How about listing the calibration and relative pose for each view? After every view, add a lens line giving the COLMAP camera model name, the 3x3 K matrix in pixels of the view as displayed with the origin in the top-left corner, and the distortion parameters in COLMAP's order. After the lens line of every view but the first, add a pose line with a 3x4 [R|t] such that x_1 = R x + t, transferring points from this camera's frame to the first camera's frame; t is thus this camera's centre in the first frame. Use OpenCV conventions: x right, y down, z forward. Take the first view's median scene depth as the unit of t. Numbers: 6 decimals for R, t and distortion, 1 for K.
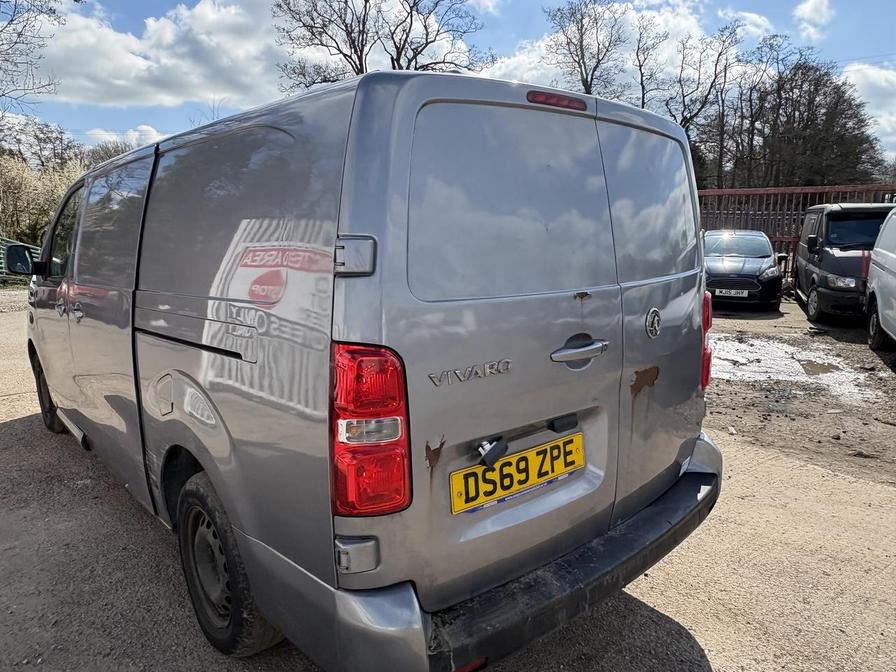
lens RADIAL K [[608.7, 0, 451.2], [0, 608.7, 327.9], [0, 0, 1]] dist [-0.001924, 0.003607]
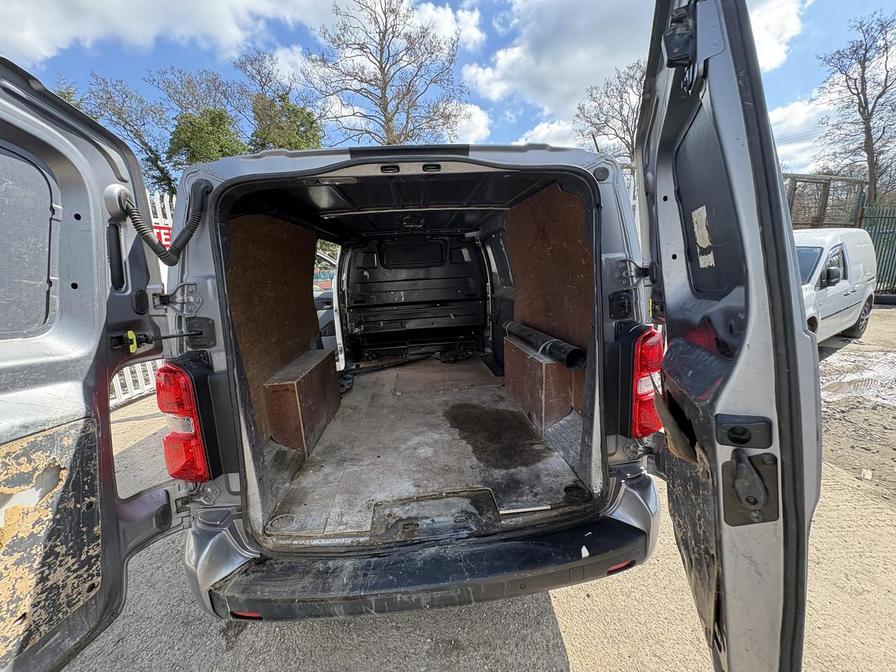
lens RADIAL K [[357.8, 0, 450.6], [0, 357.8, 330.6], [0, 0, 1]] dist [0.000954, 0.000649]
pose [[0.807407, 0.081834, -0.584292, 0.221475], [-0.056135, 0.996497, 0.061996, -0.035121], [0.587318, -0.017256, 0.809172, 0.180959]]
